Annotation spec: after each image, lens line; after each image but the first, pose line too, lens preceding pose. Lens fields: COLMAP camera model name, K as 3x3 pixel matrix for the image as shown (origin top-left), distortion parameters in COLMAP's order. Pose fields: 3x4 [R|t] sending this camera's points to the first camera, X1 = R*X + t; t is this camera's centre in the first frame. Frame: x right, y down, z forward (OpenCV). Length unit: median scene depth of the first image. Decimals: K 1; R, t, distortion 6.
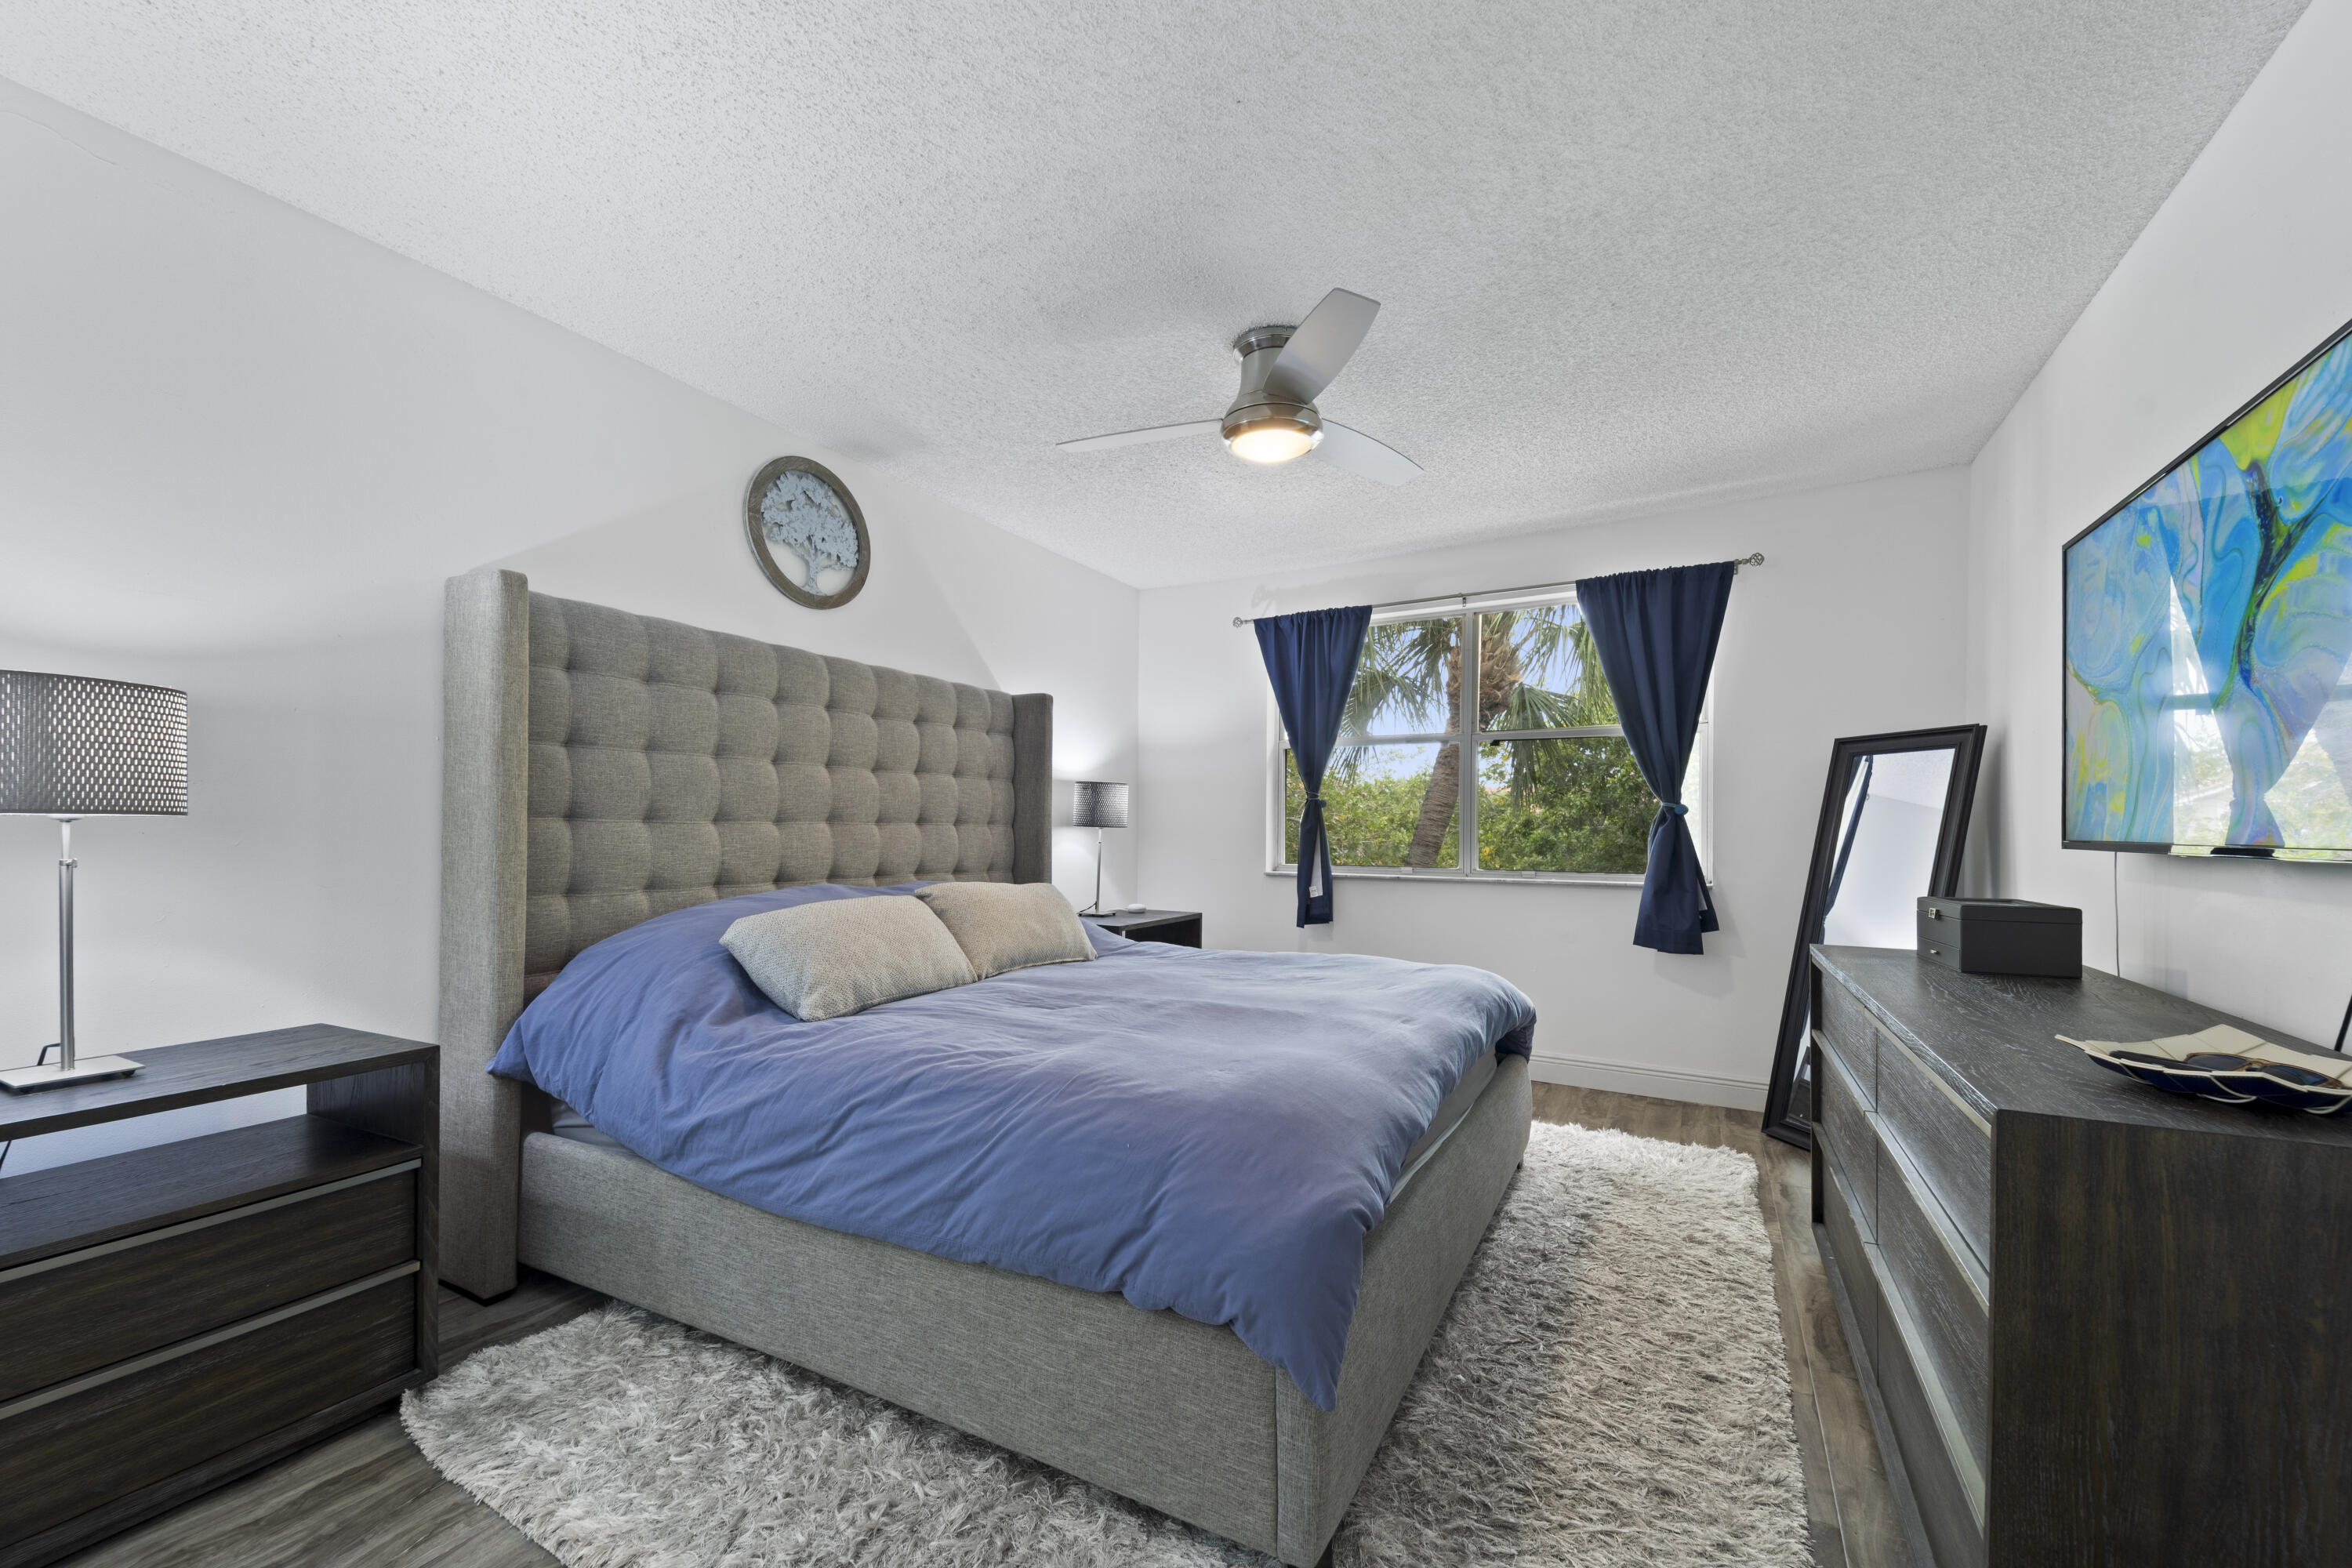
lens RADIAL K [[927.7, 0, 1178.1], [0, 927.7, 828.8], [0, 0, 1]] dist [0.070127, -0.030079]
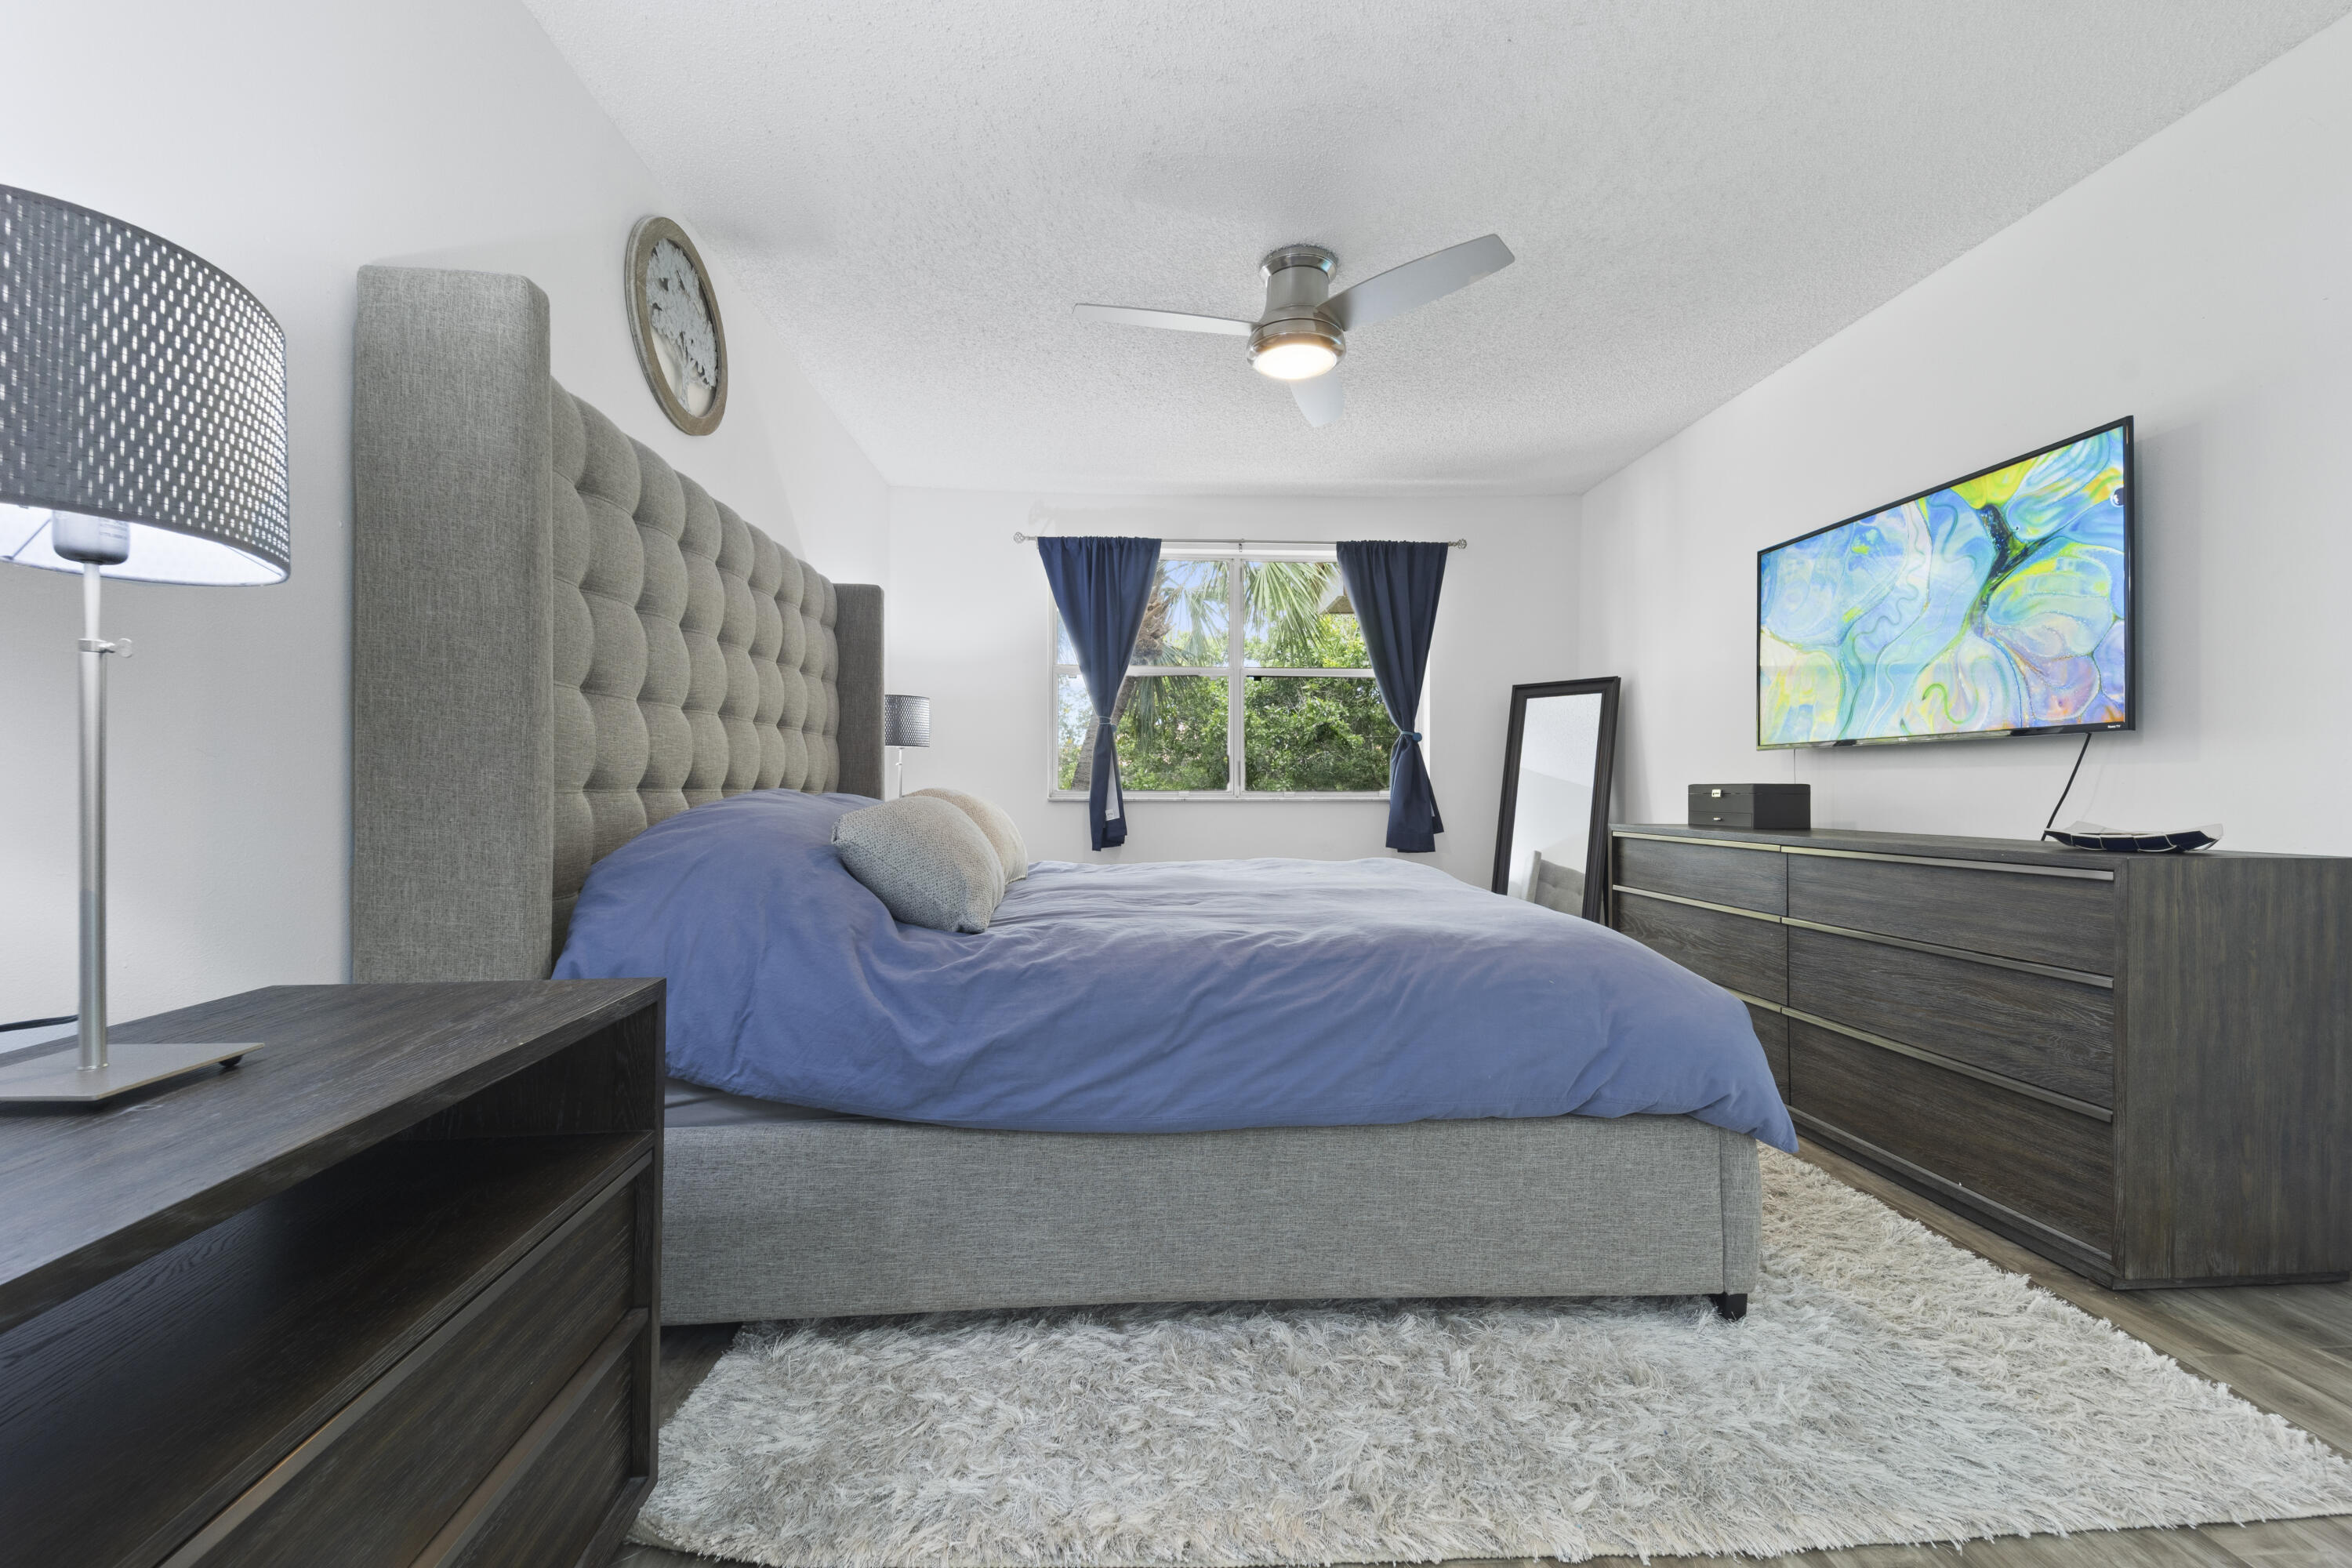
lens RADIAL K [[932.4, 0, 1169.5], [0, 932.4, 786.9], [0, 0, 1]] dist [0.083314, -0.037020]
pose [[0.850662, -0.002188, 0.525708, -0.569642], [0.002032, 0.999998, 0.000874, 0.063246], [-0.525709, 0.000325, 0.850665, 0.169502]]
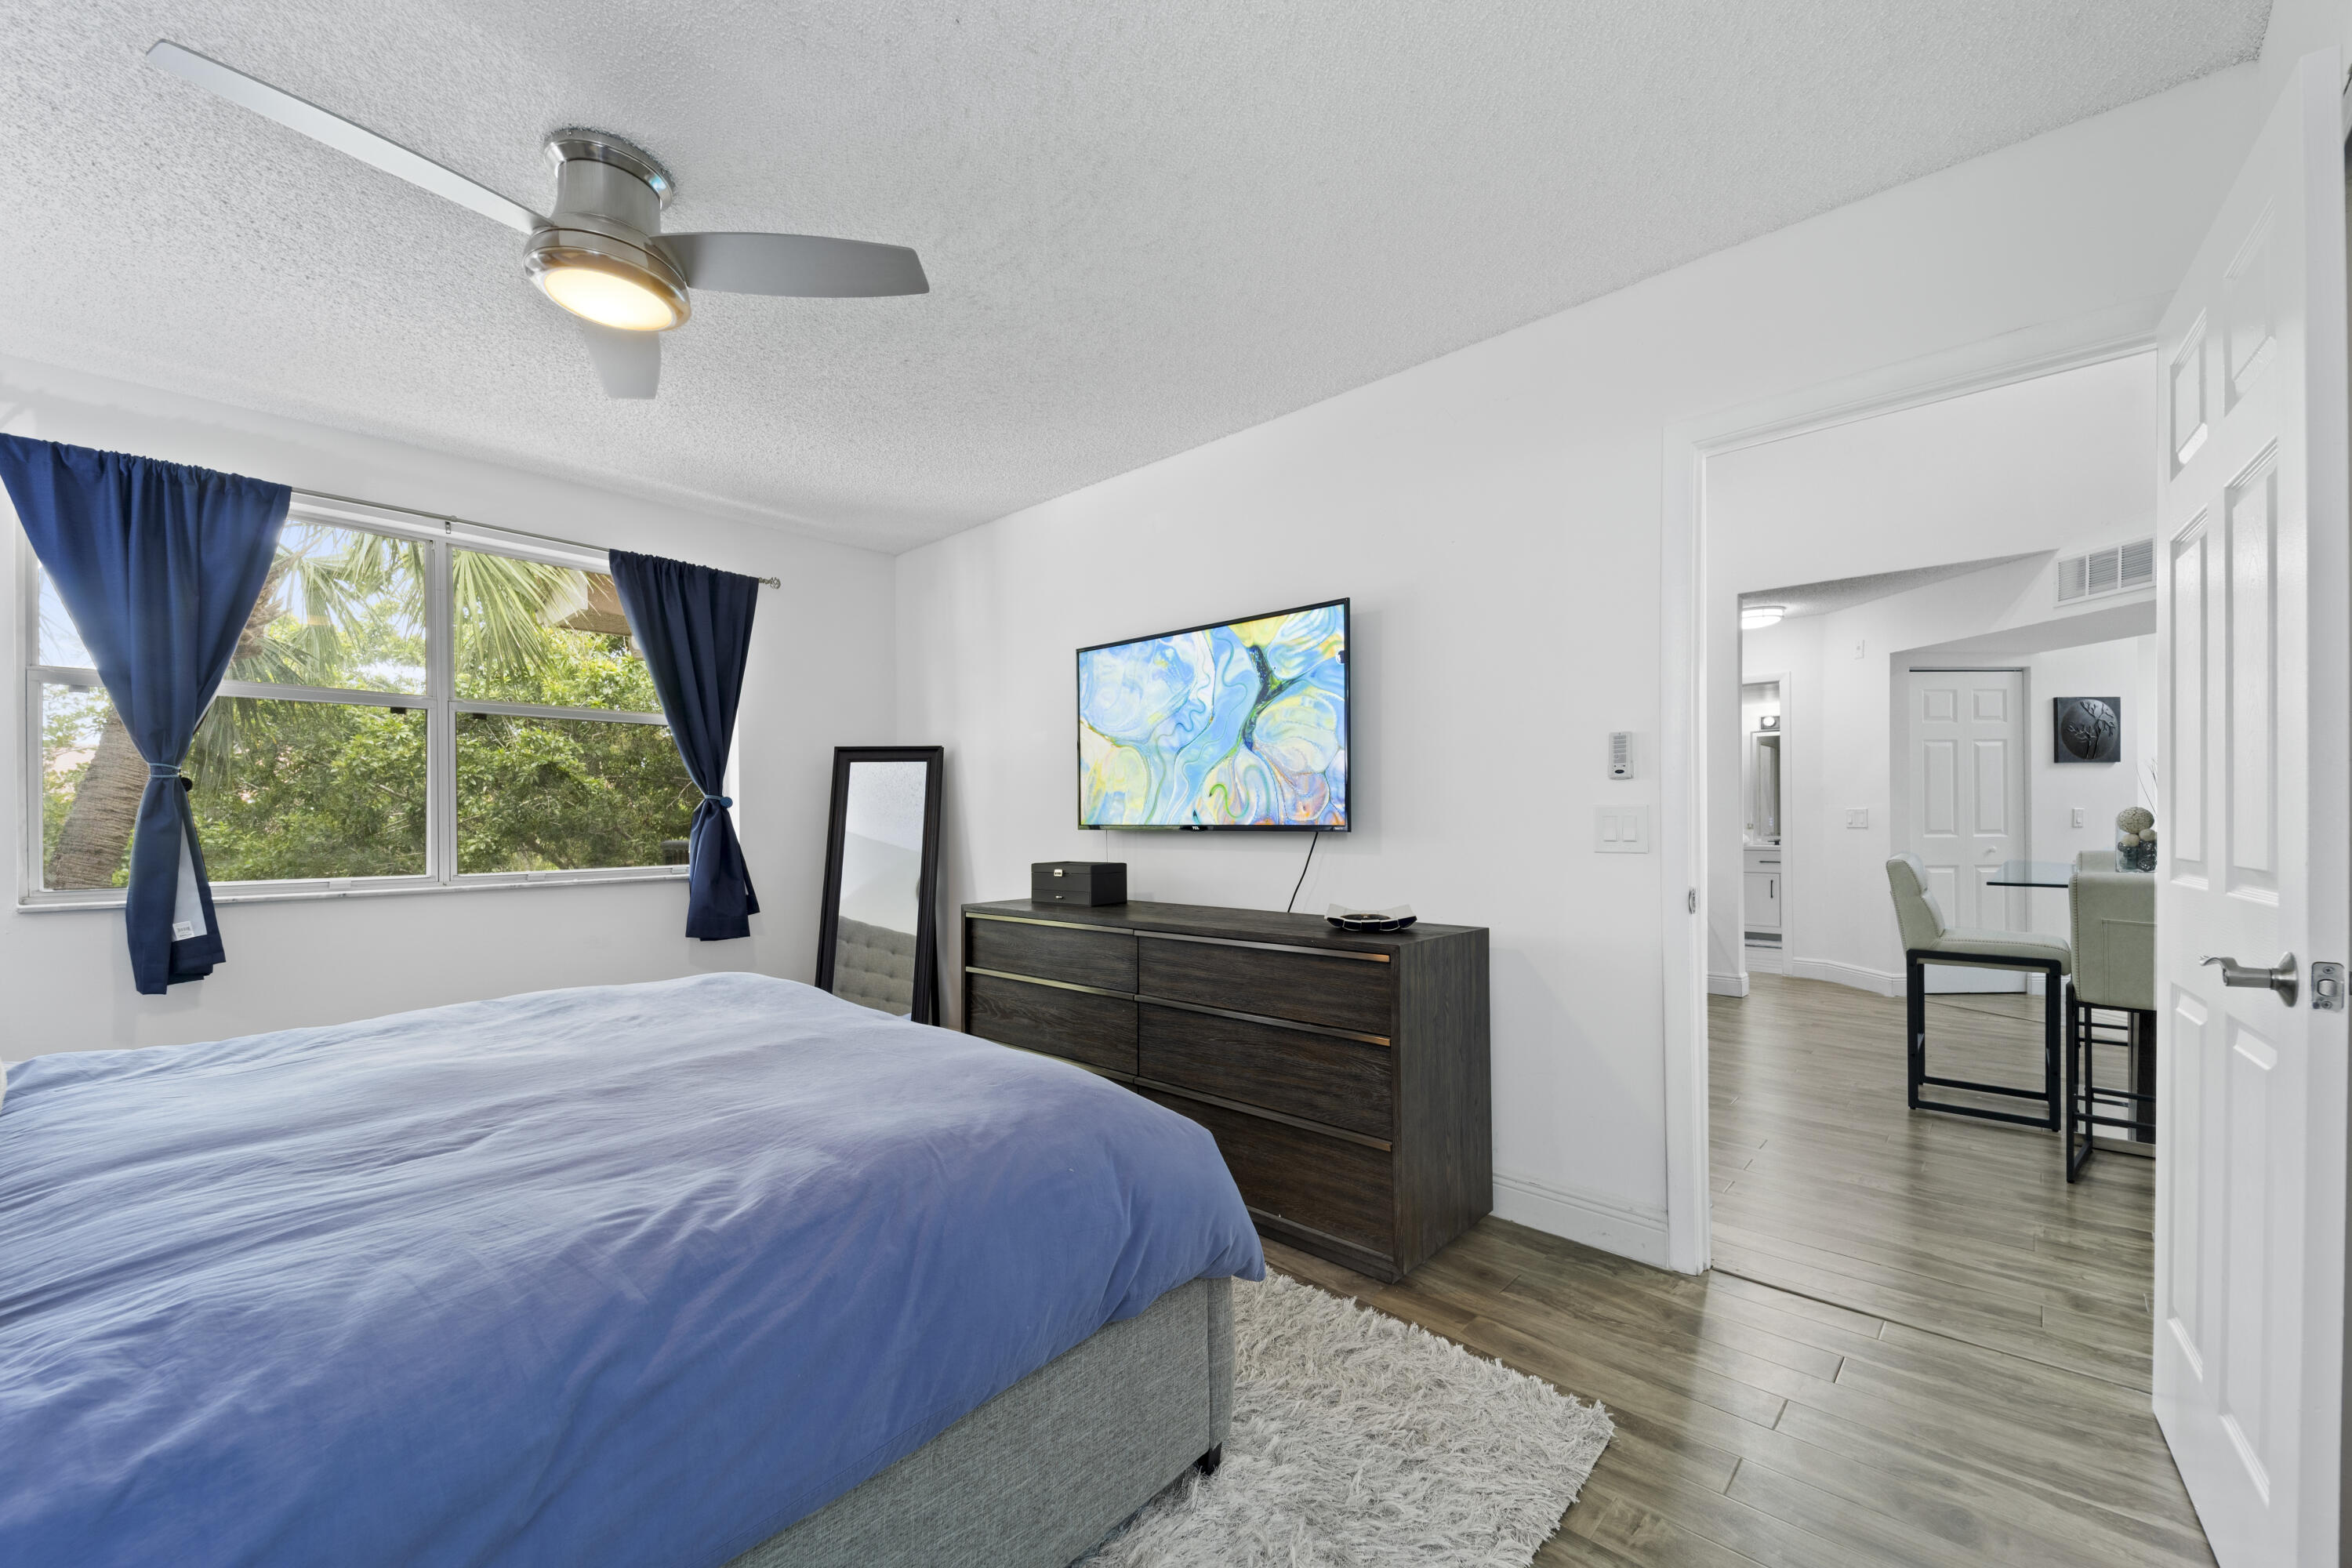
lens RADIAL K [[923.5, 0, 1168.2], [0, 923.5, 818.0], [0, 0, 1]] dist [0.083497, -0.039774]
pose [[0.242354, -0.004432, 0.970178, -0.517005], [0.006686, 0.999973, 0.002898, -0.003364], [-0.970165, 0.005784, 0.242378, 0.389050]]
